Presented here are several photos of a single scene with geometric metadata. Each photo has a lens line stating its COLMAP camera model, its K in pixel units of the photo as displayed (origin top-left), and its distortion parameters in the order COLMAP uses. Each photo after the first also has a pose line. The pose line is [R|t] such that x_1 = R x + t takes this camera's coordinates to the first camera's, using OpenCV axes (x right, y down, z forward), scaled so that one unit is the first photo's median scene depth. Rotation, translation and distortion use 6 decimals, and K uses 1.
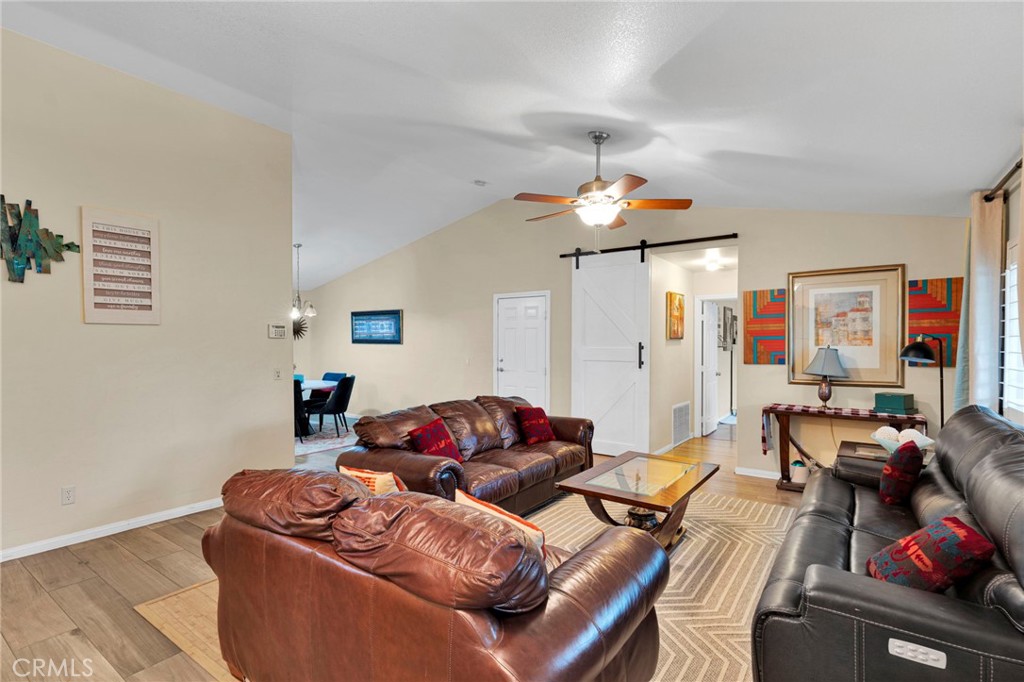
lens RADIAL K [[487.8, 0, 512.0], [0, 487.8, 341.0], [0, 0, 1]] dist [-0.002656, -0.000155]
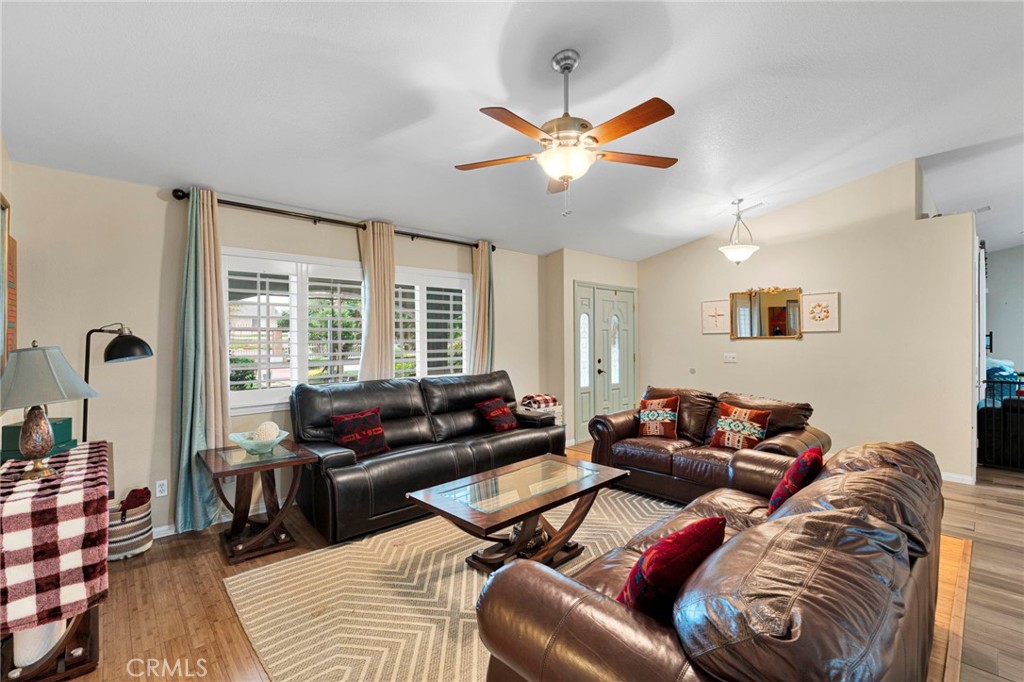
lens RADIAL K [[454.1, 0, 526.7], [0, 454.1, 335.3], [0, 0, 1]] dist [-0.024792, -0.000069]
pose [[-0.982269, 0.001712, 0.187469, 0.089468], [0.000753, 0.999986, -0.005189, 0.007641], [-0.187476, -0.004956, -0.982257, 1.370806]]
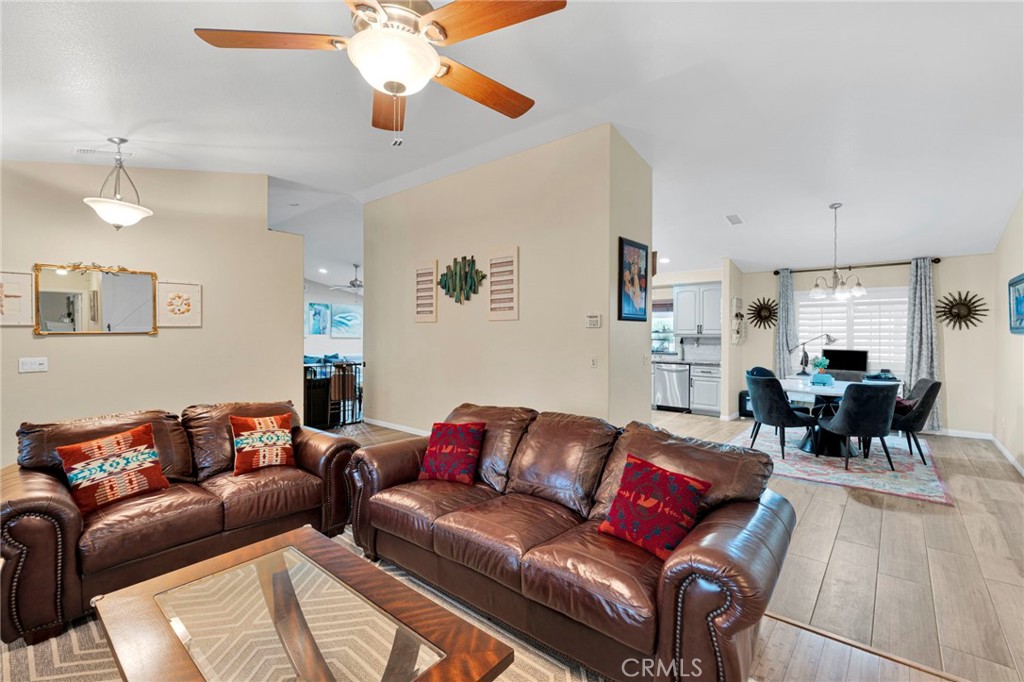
lens RADIAL K [[453.5, 0, 514.9], [0, 453.5, 335.8], [0, 0, 1]] dist [-0.002969, -0.000210]
pose [[-0.083431, 0.000964, -0.996513, 0.521676], [0.000888, 0.999999, 0.000893, 0.012584], [0.996513, -0.000811, -0.083431, 0.922707]]
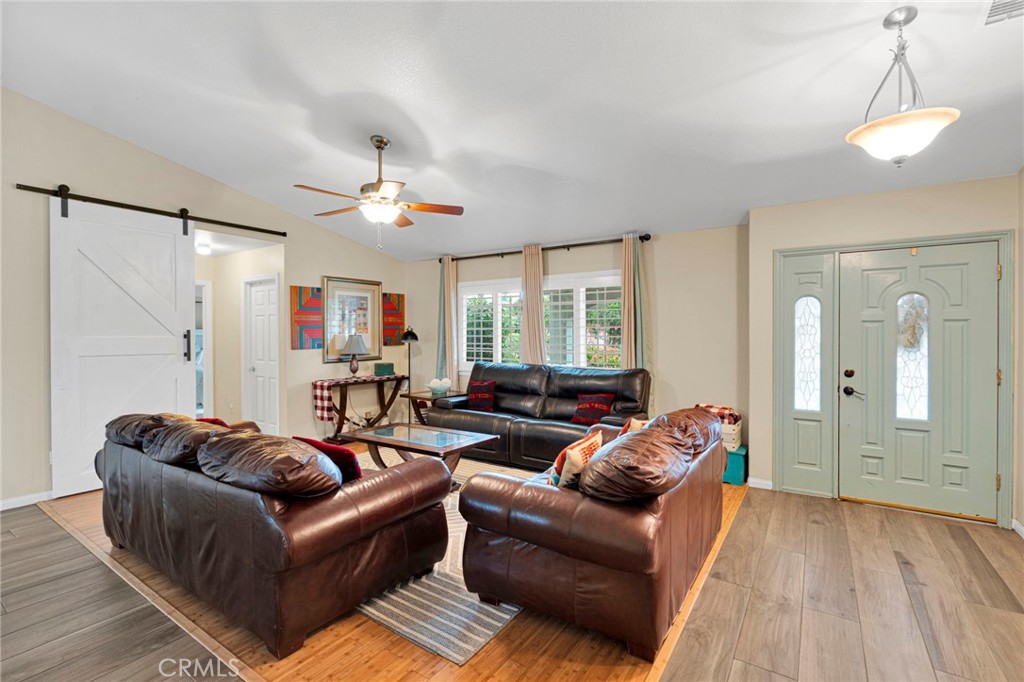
lens RADIAL K [[454.1, 0, 526.7], [0, 454.1, 335.3], [0, 0, 1]] dist [-0.024792, -0.000069]
pose [[-0.052984, -0.007268, 0.998569, -0.683145], [-0.003664, 0.999968, 0.007084, 0.004921], [-0.998589, -0.003283, -0.053009, 0.580399]]
